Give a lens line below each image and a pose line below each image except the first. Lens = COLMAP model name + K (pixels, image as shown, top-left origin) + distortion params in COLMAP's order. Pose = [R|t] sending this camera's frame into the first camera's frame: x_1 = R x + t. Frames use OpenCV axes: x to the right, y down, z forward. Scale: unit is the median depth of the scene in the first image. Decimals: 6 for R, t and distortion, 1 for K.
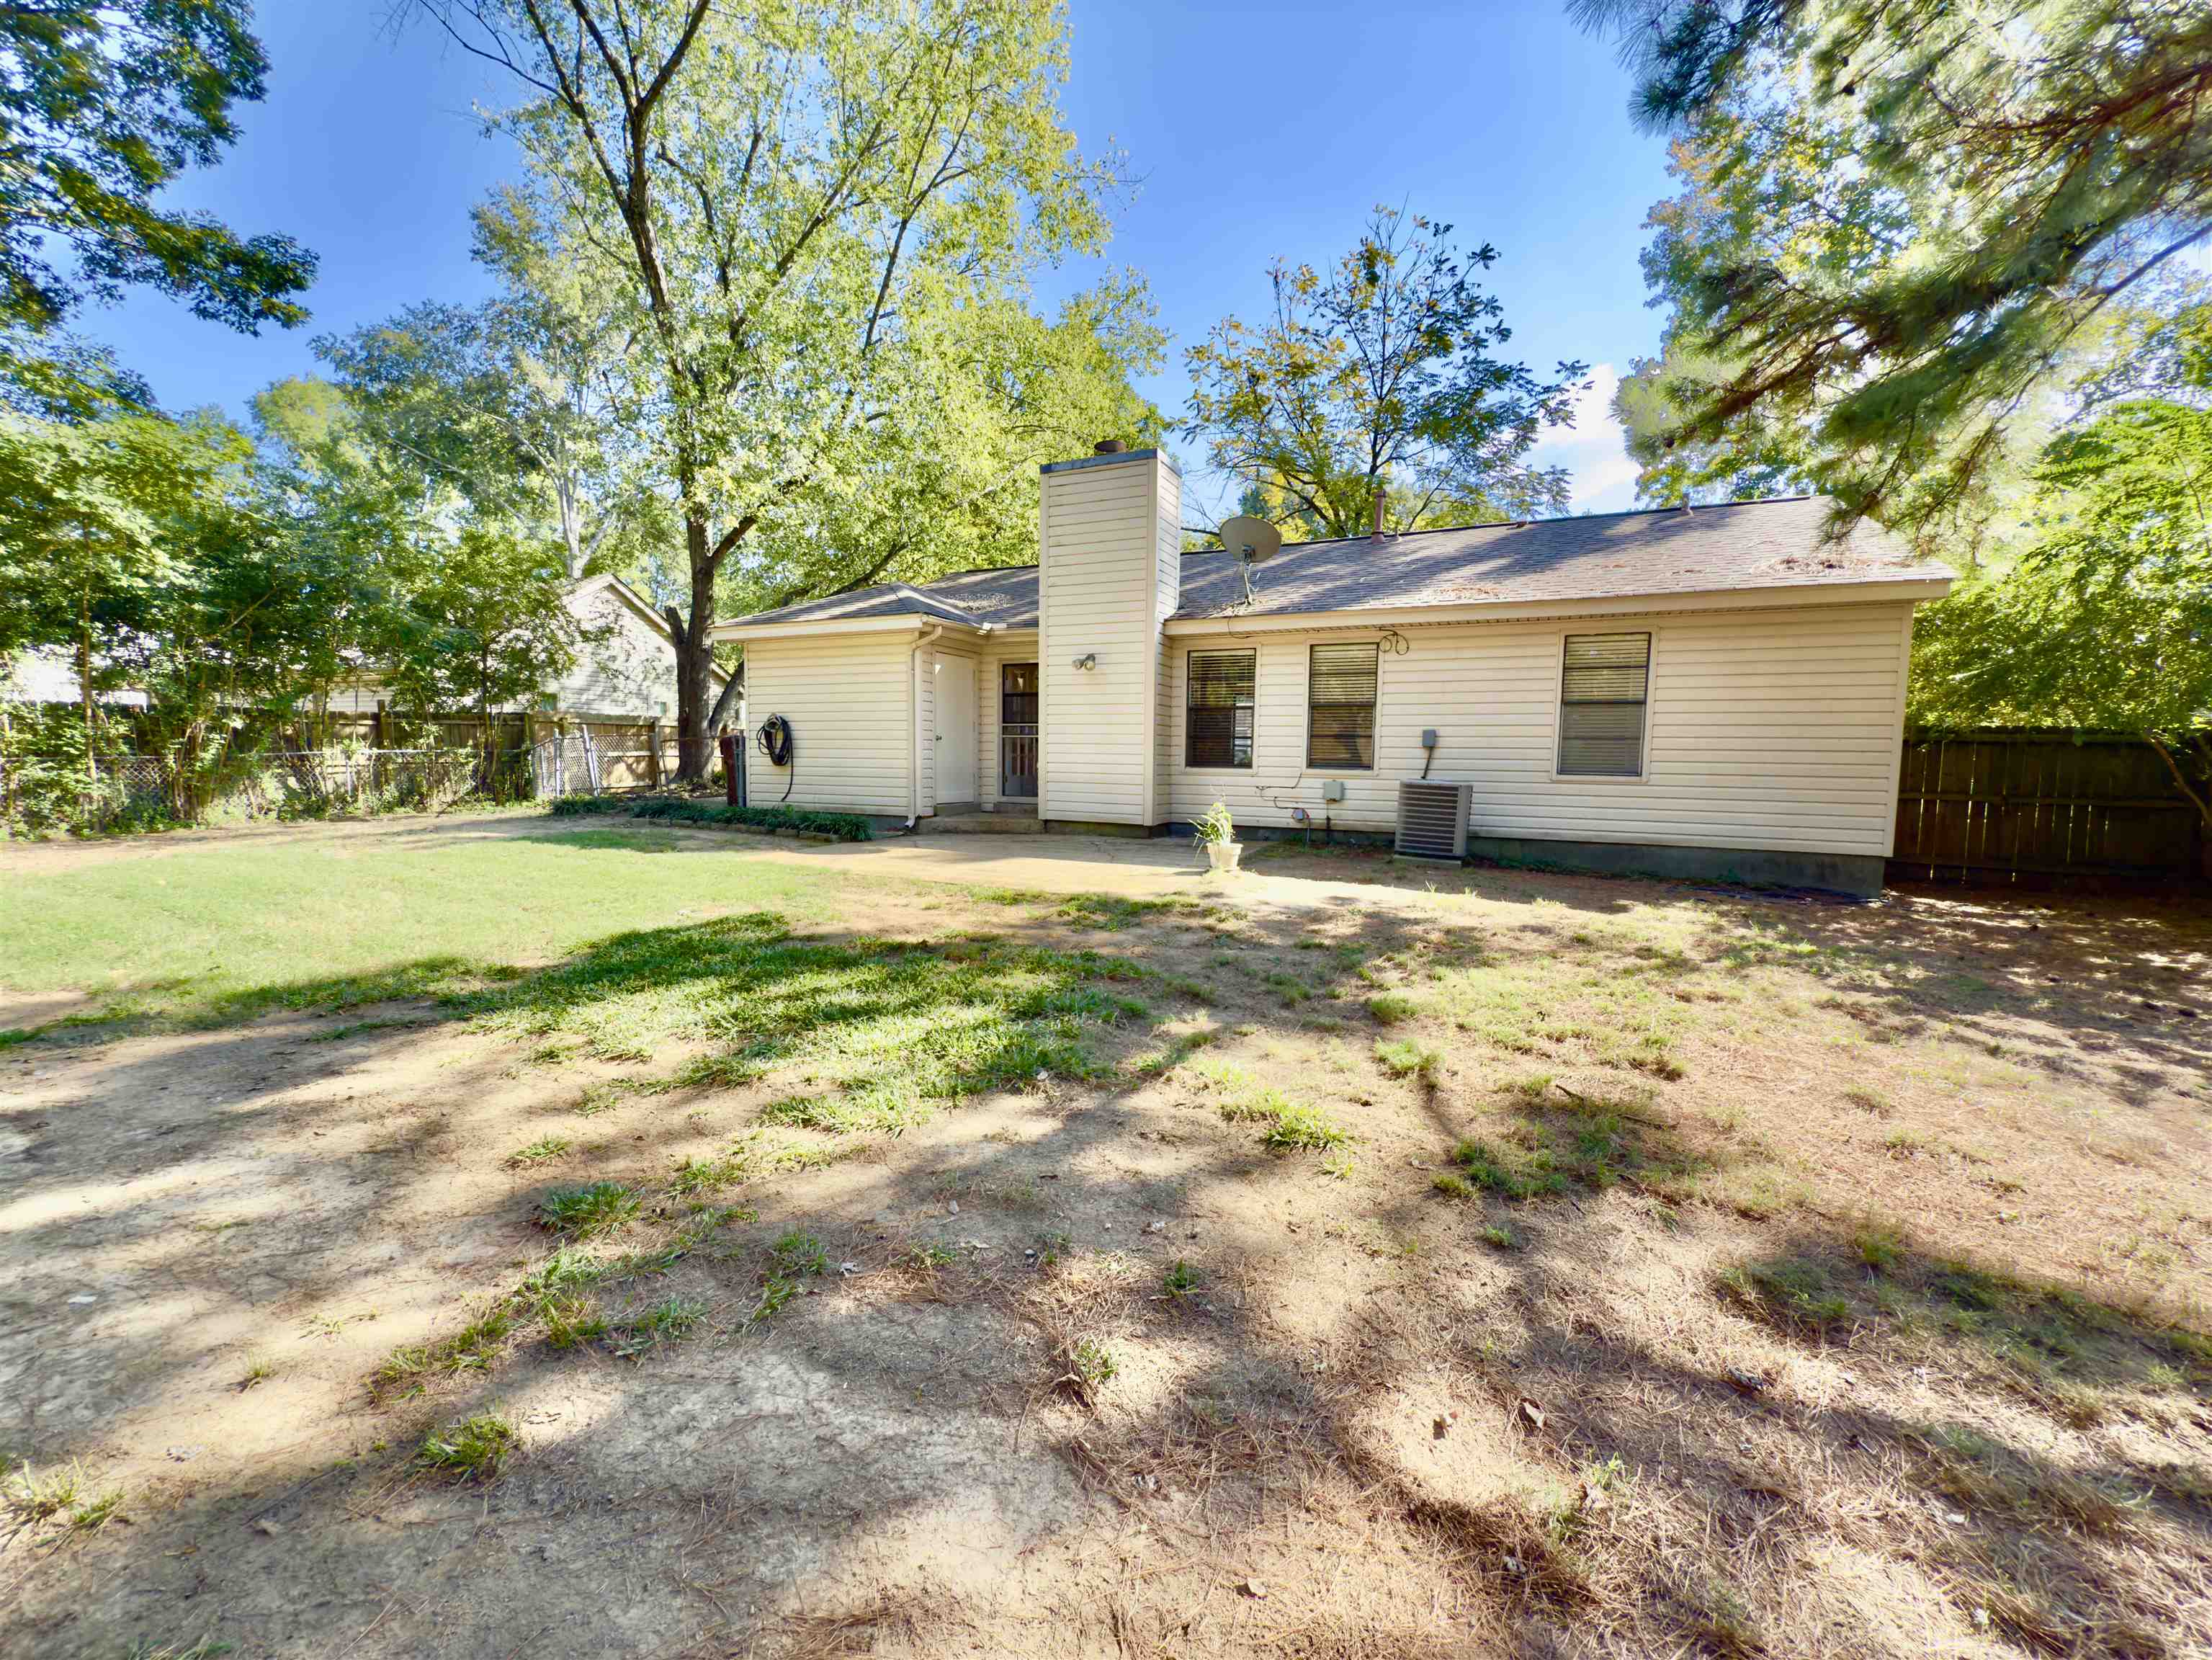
lens RADIAL K [[882.8, 0, 1106.5], [0, 882.8, 829.2], [0, 0, 1]] dist [-0.001858, 0.001225]
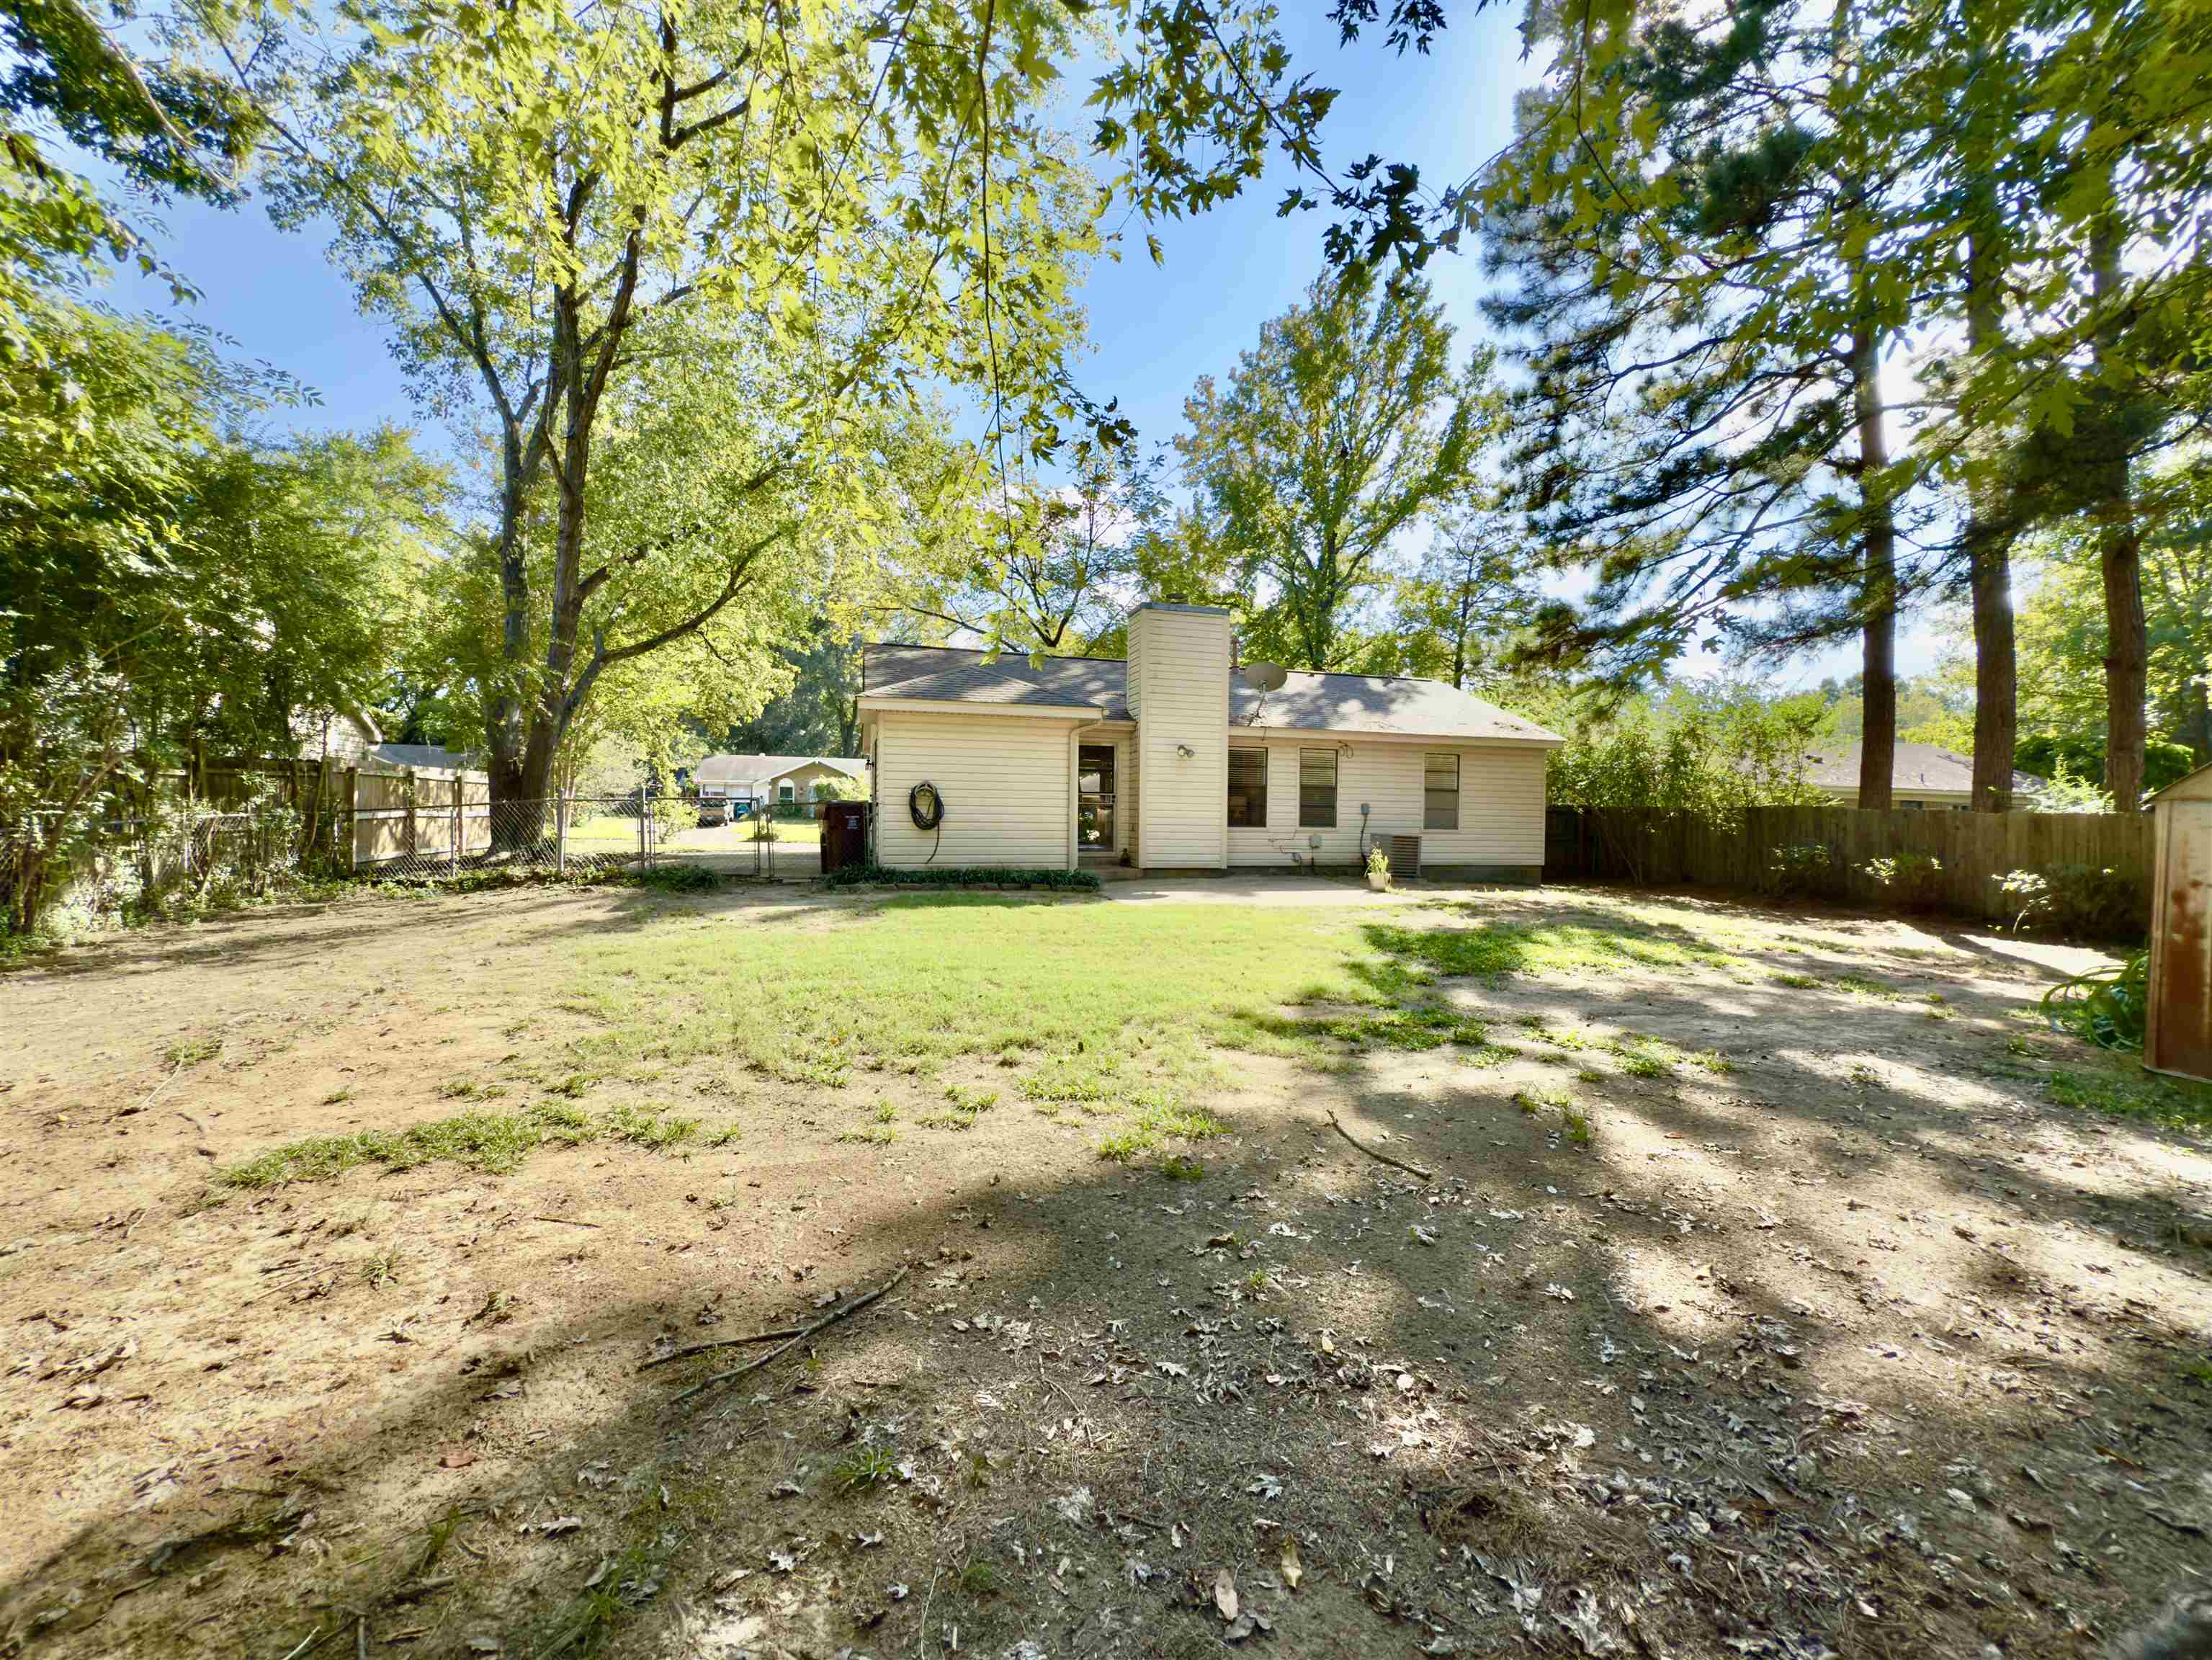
lens RADIAL K [[882.8, 0, 1099.7], [0, 882.8, 824.7], [0, 0, 1]] dist [-0.001858, 0.001225]
pose [[0.774528, -0.009867, 0.632463, -0.889994], [0.054085, 0.997250, -0.050676, -0.011749], [-0.630224, 0.073457, 0.772931, 0.020271]]
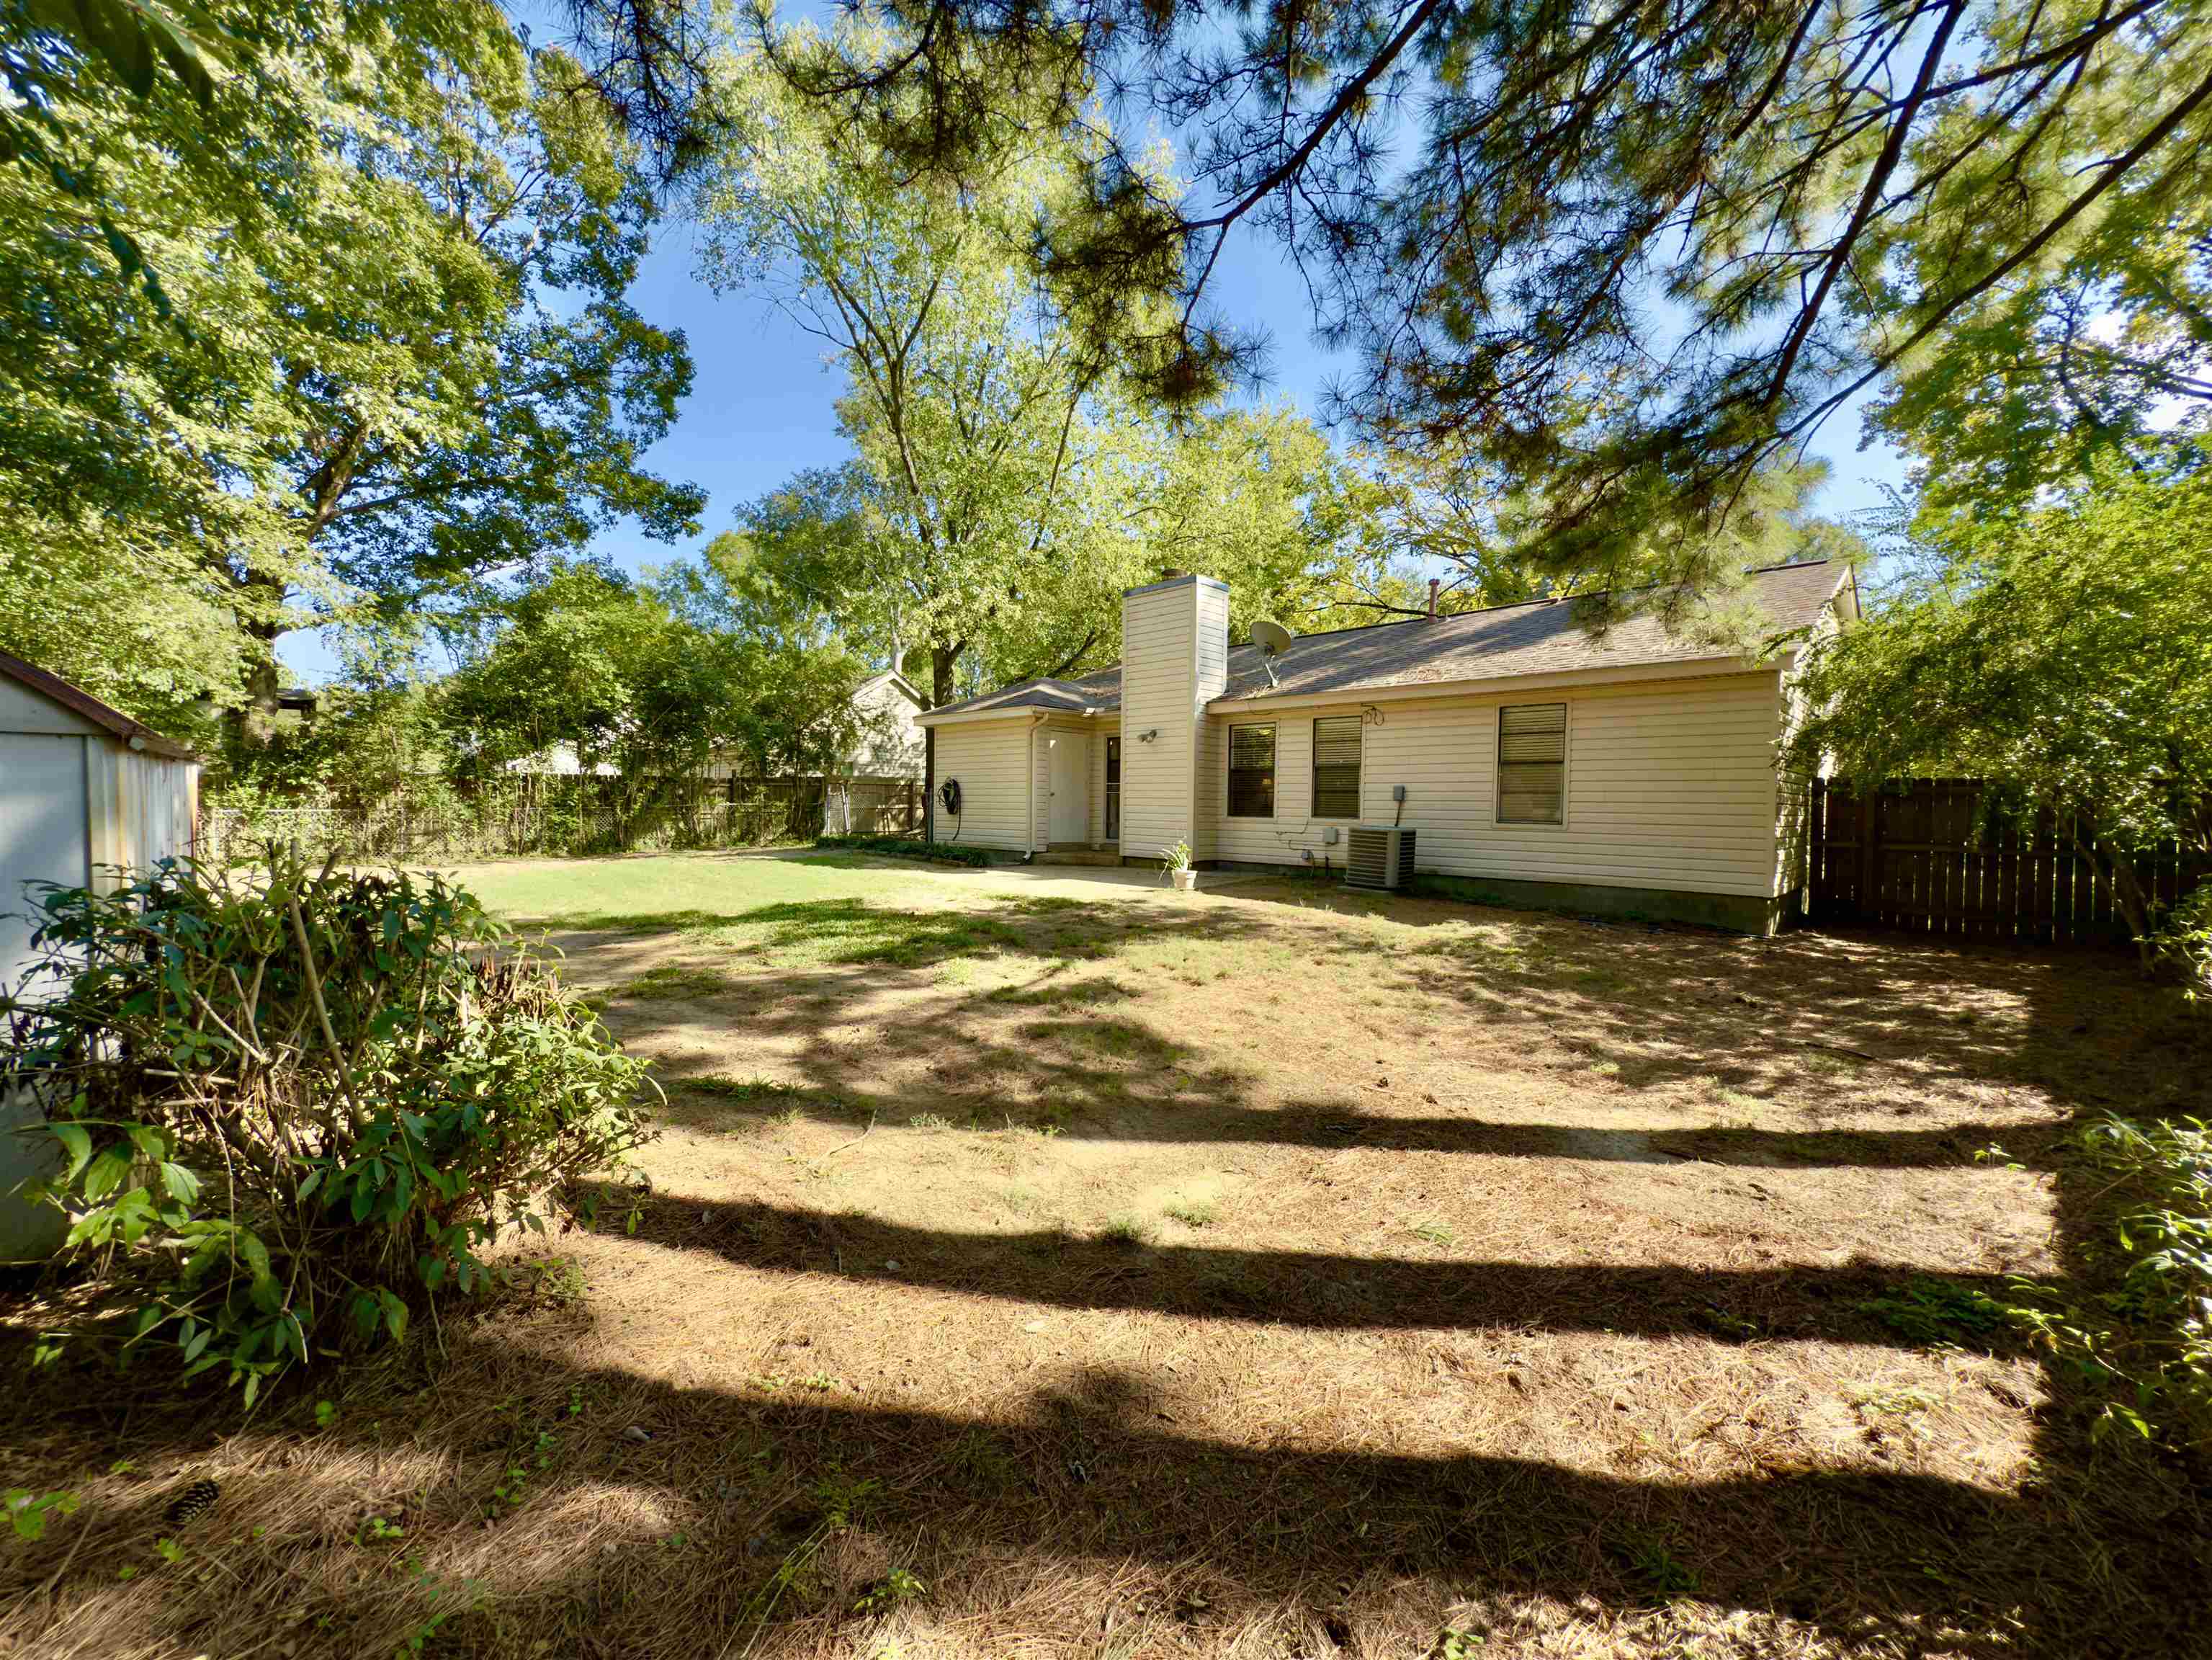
lens RADIAL K [[882.8, 0, 1112.8], [0, 882.8, 830.1], [0, 0, 1]] dist [-0.001858, 0.001225]
pose [[0.945458, 0.009858, -0.325595, 0.318779], [-0.030256, 0.997878, -0.057647, 0.024630], [0.324336, 0.064354, 0.943750, -0.222902]]
